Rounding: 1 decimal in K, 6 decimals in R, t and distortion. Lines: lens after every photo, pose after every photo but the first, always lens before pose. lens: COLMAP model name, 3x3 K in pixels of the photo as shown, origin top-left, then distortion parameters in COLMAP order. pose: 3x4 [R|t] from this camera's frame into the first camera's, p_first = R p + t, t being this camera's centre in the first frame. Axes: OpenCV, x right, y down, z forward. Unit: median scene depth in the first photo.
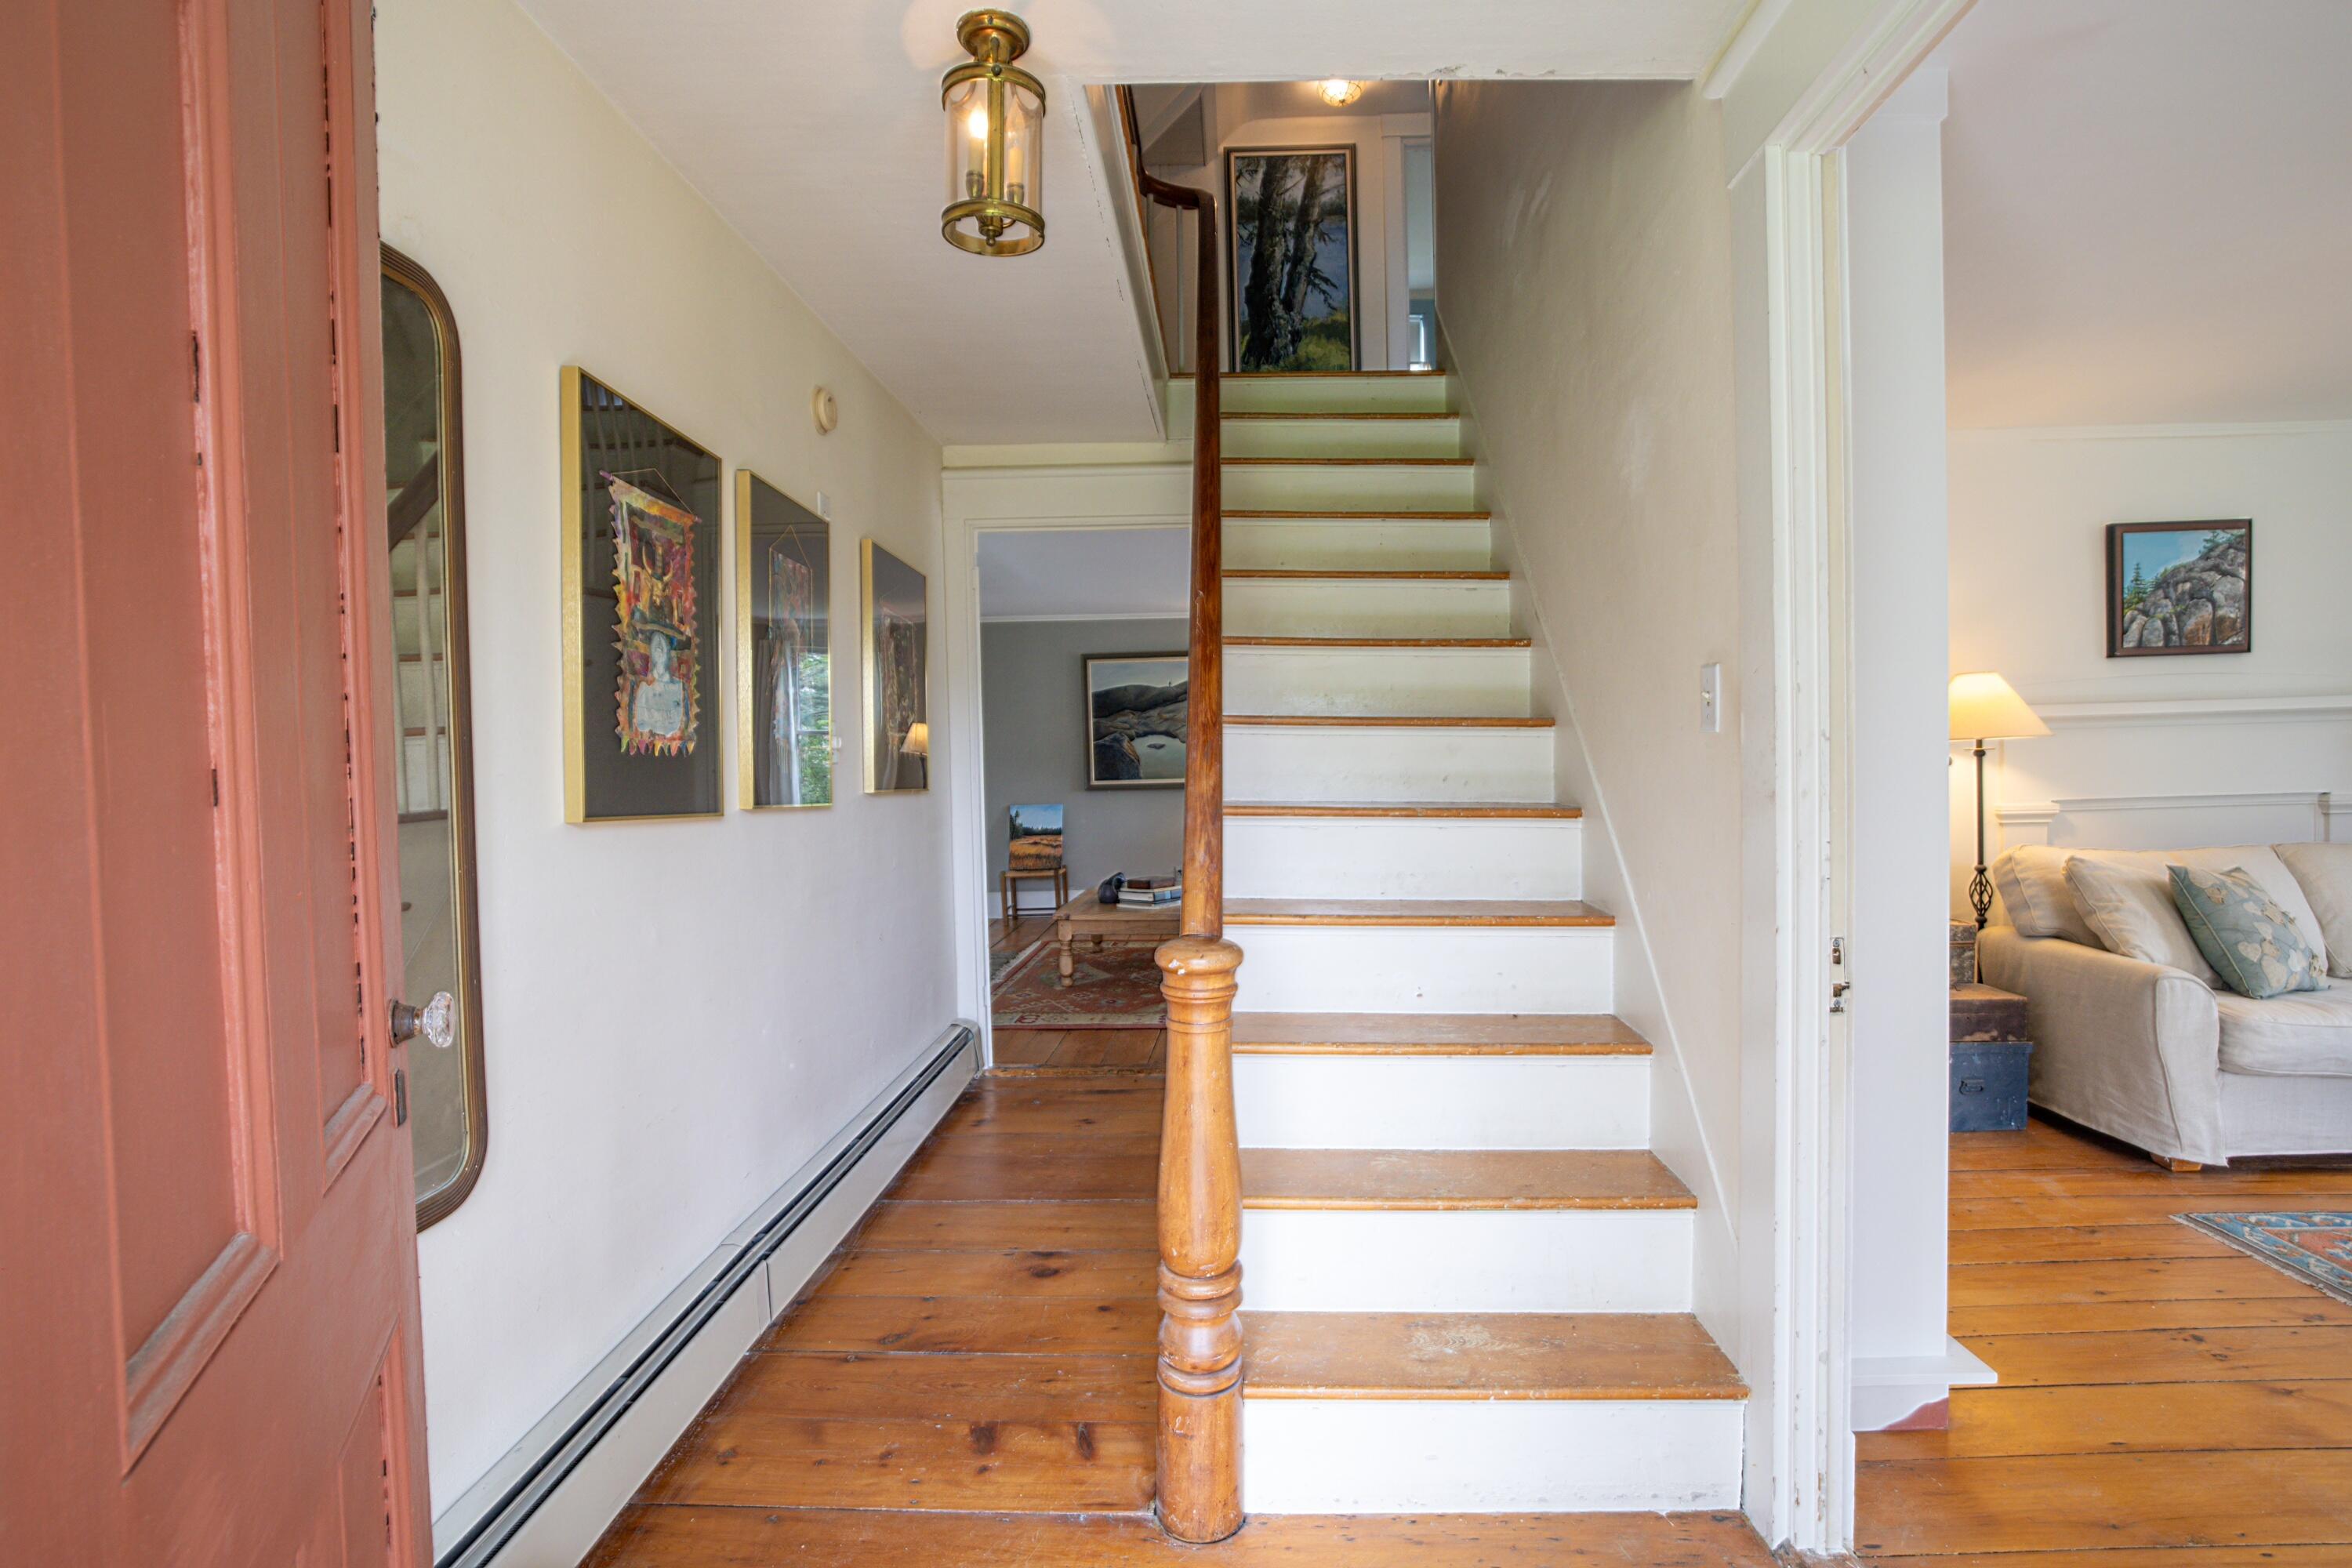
lens RADIAL K [[1132.3, 0, 1176.0], [0, 1132.3, 784.0], [0, 0, 1]] dist [-0.036317, 0.011868]
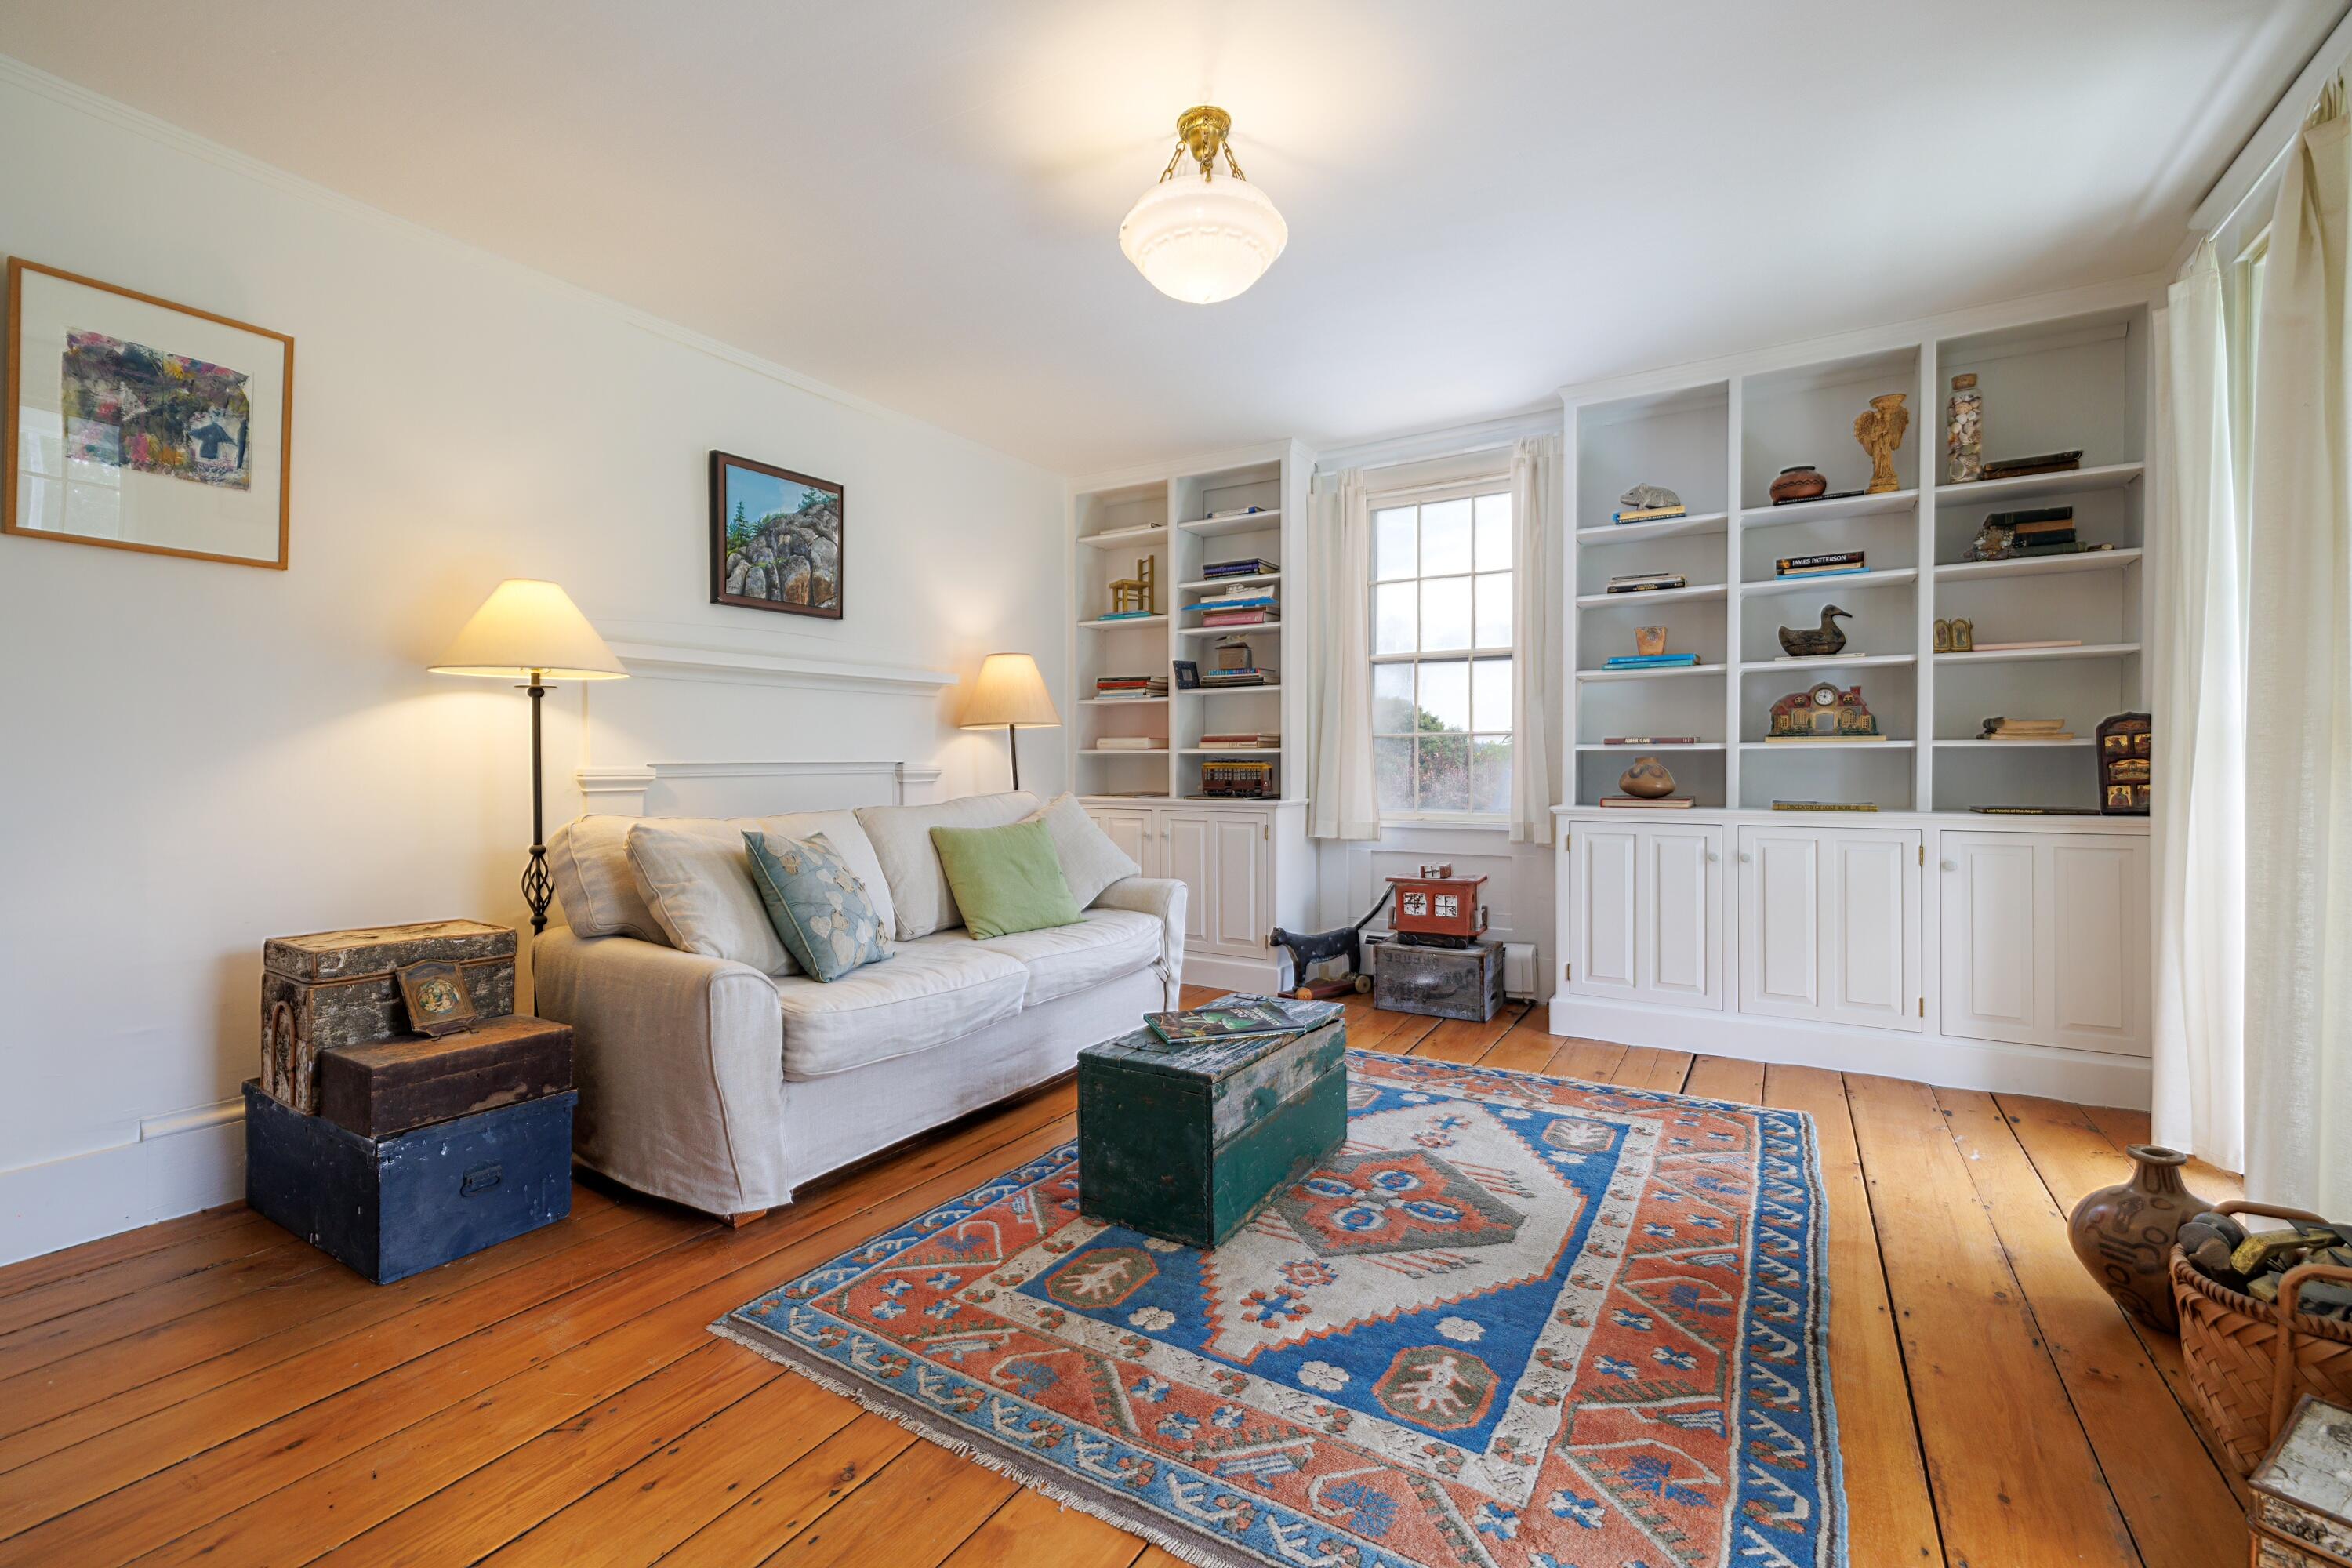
lens RADIAL K [[1132.3, 0, 1176.0], [0, 1132.3, 784.0], [0, 0, 1]] dist [-0.036317, 0.011868]
pose [[0.519579, -0.006536, 0.854397, 0.354181], [0.010085, 0.999948, 0.001516, 0.040434], [-0.854363, 0.007829, 0.519618, 0.297364]]
